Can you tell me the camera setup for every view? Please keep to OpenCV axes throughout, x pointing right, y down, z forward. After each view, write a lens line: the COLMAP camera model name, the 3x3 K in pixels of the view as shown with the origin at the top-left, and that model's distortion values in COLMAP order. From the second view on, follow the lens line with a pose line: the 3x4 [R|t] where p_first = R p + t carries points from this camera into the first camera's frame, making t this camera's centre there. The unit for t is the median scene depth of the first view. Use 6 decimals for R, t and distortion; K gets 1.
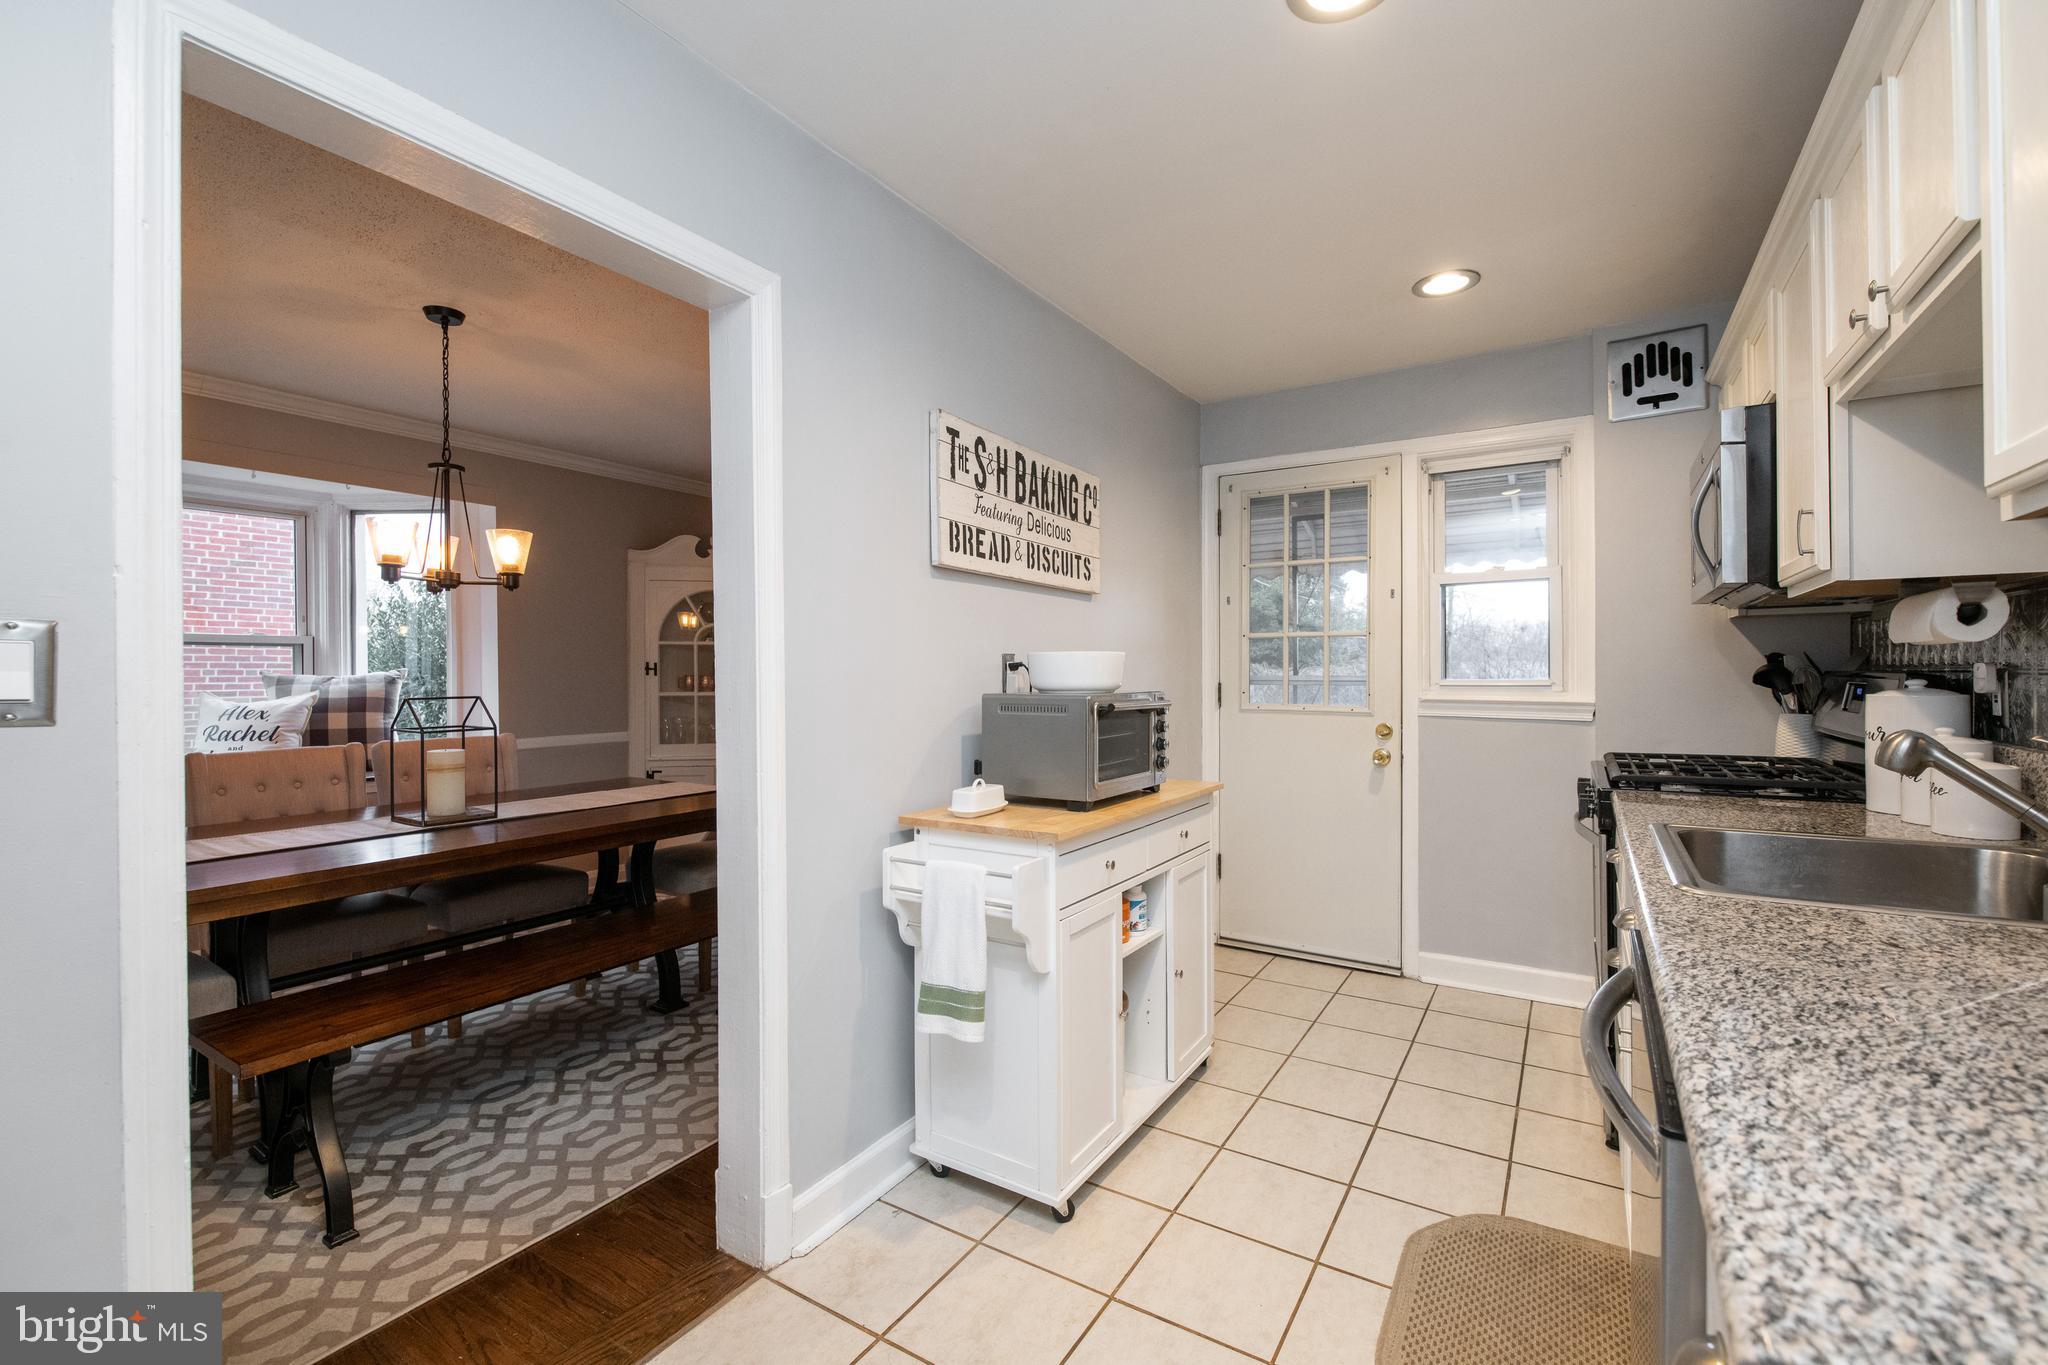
lens RADIAL K [[880.2, 0, 1029.2], [0, 880.2, 673.0], [0, 0, 1]] dist [0.015083, -0.010598]
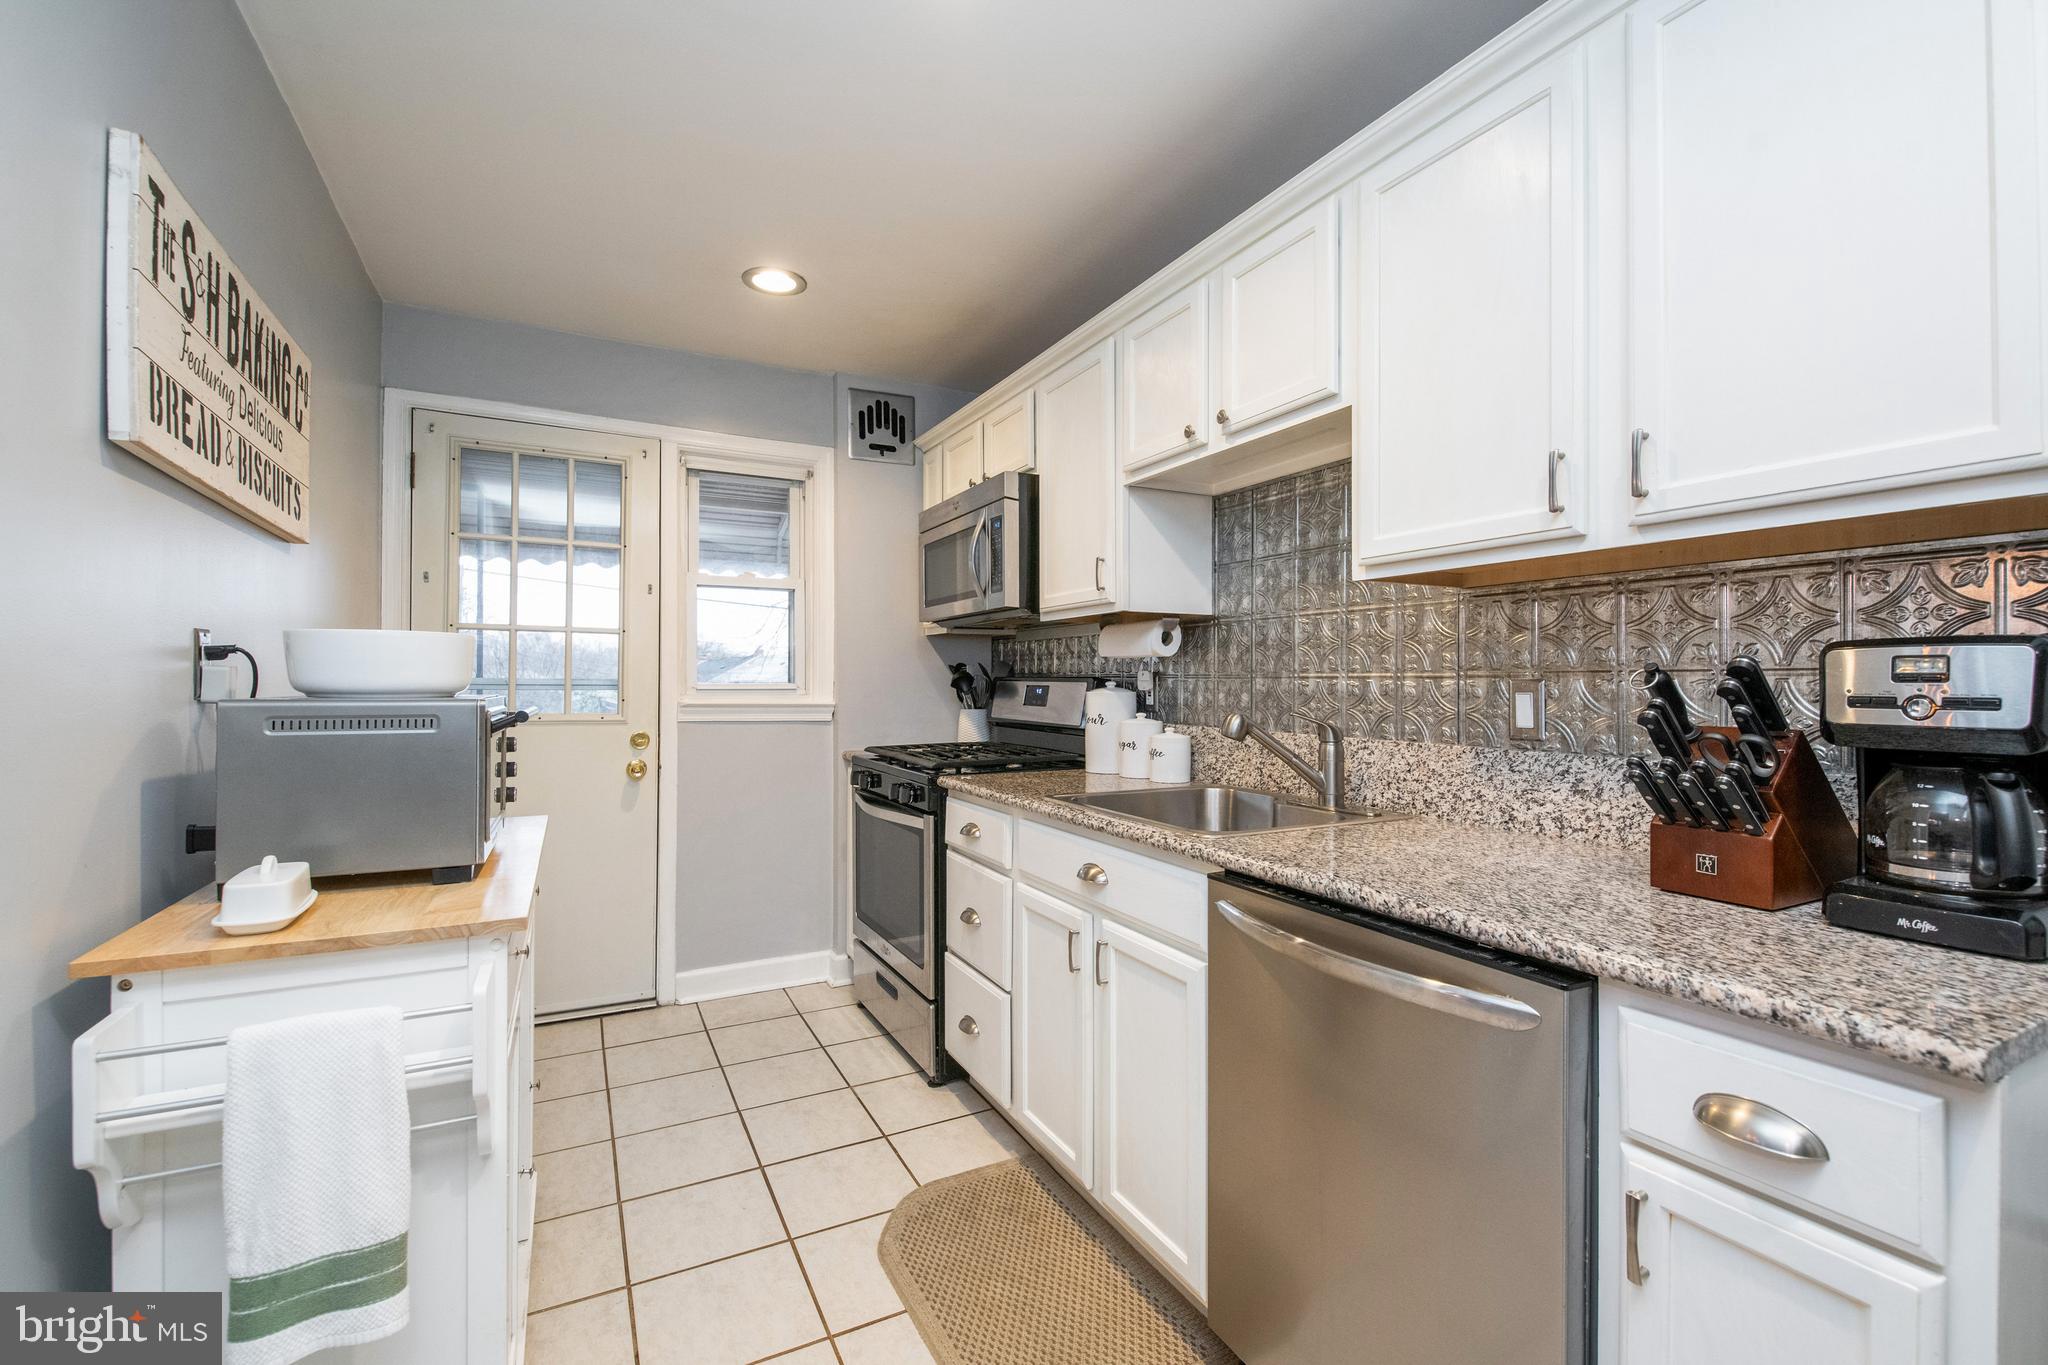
lens RADIAL K [[880.2, 0, 1029.2], [0, 880.2, 673.0], [0, 0, 1]] dist [0.015083, -0.010598]
pose [[0.500734, 0.015103, 0.865469, -0.232736], [-0.004734, 0.999881, -0.014709, 0.010949], [-0.865588, 0.003268, 0.500746, 0.257484]]
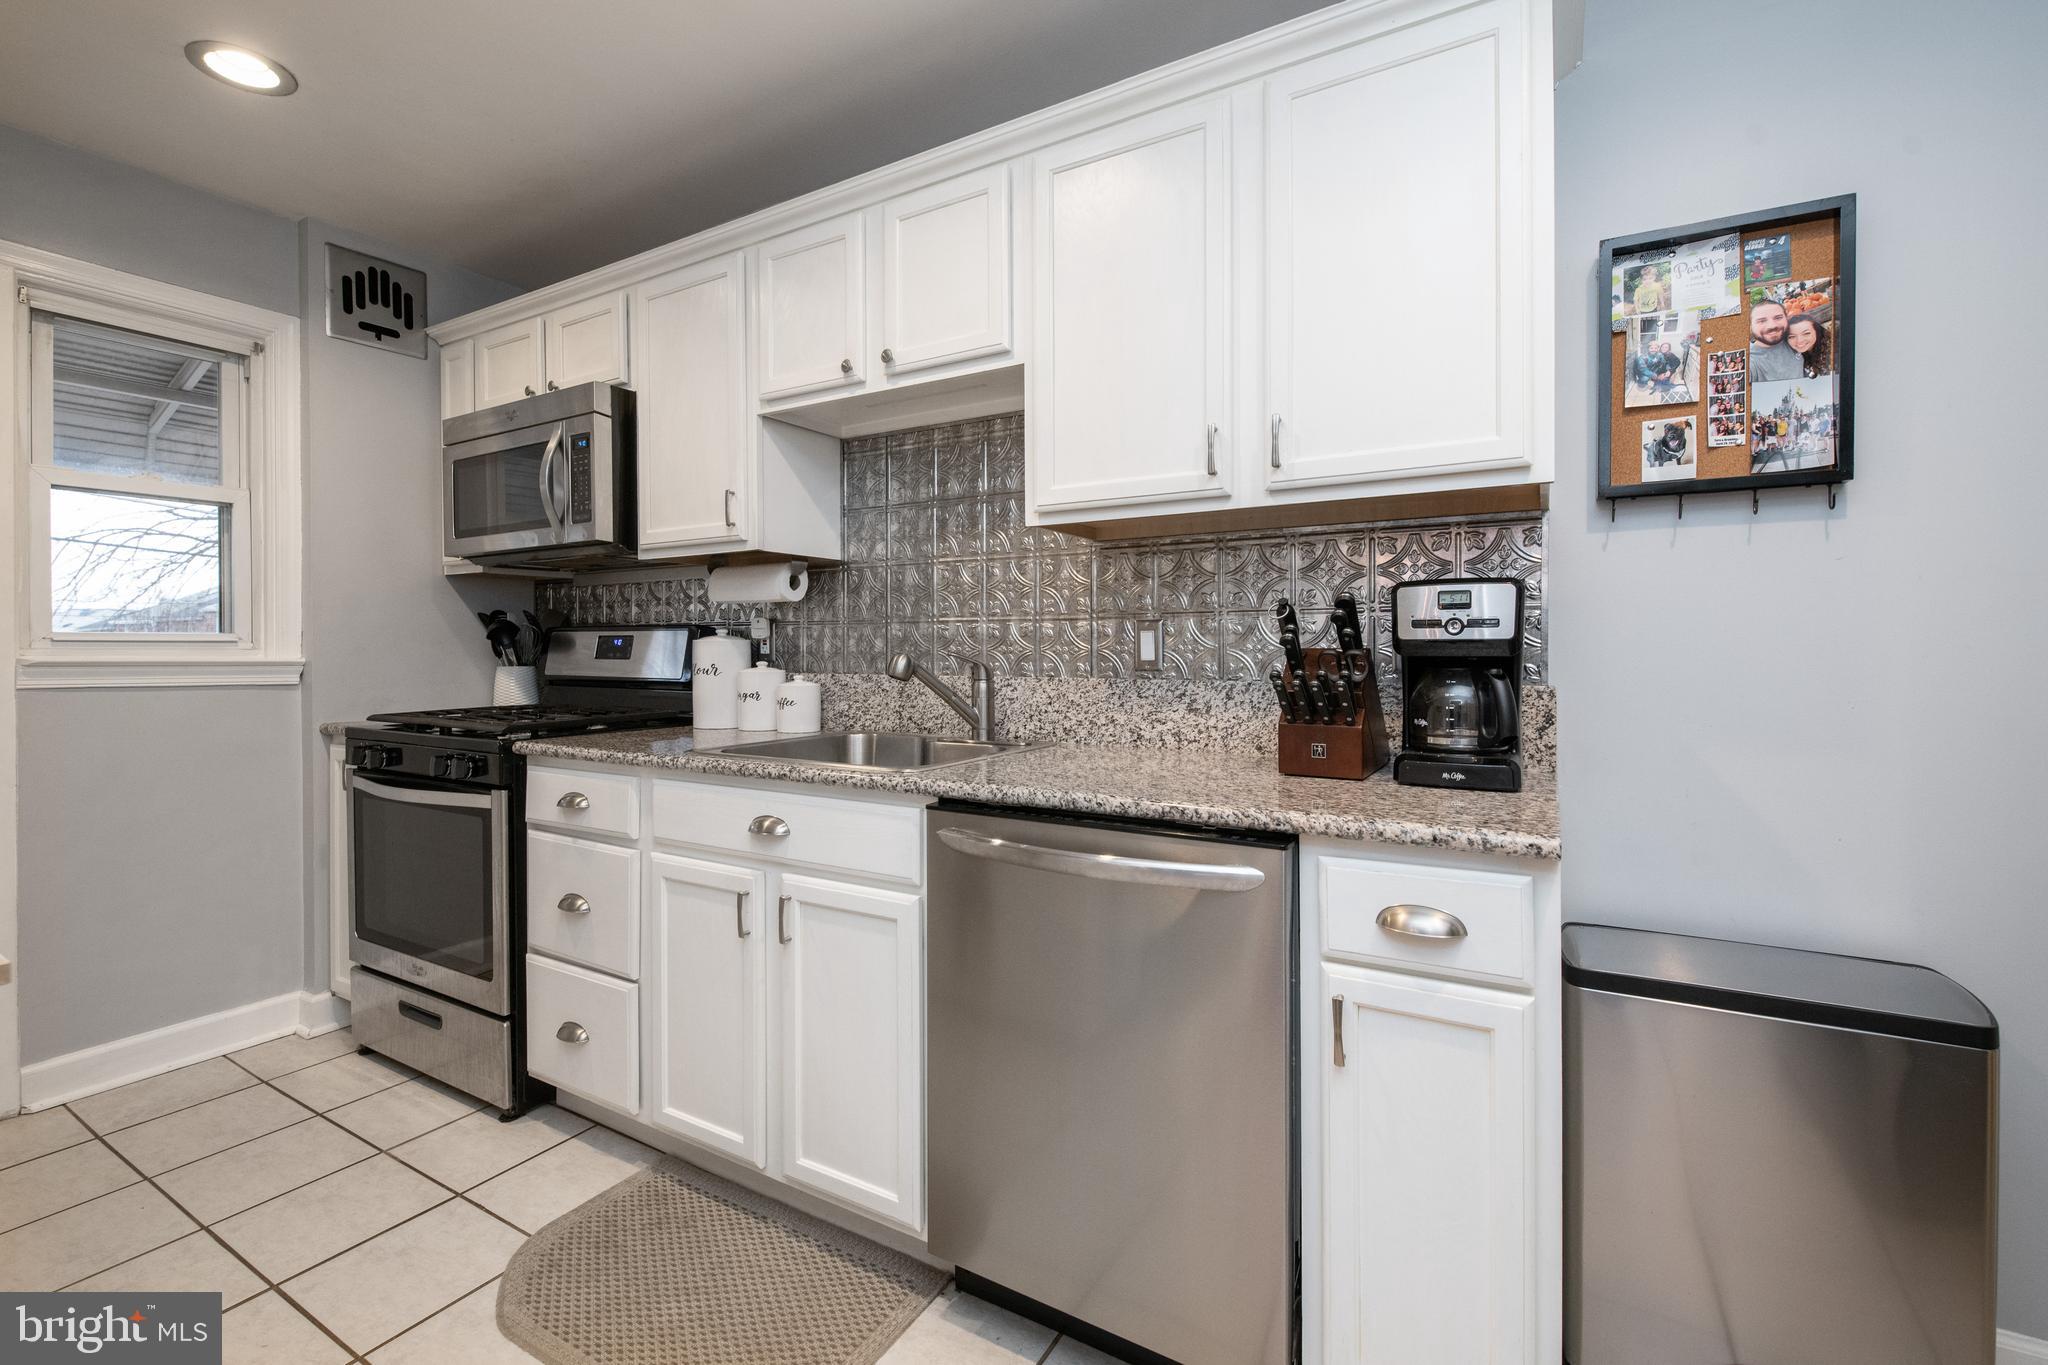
lens RADIAL K [[887.6, 0, 1021.9], [0, 887.6, 647.7], [0, 0, 1]] dist [0.015951, -0.010970]
pose [[-0.030003, 0.008510, 0.999514, -0.257591], [0.002995, 0.999960, -0.008424, 0.033789], [-0.999545, 0.002740, -0.030027, 0.392693]]
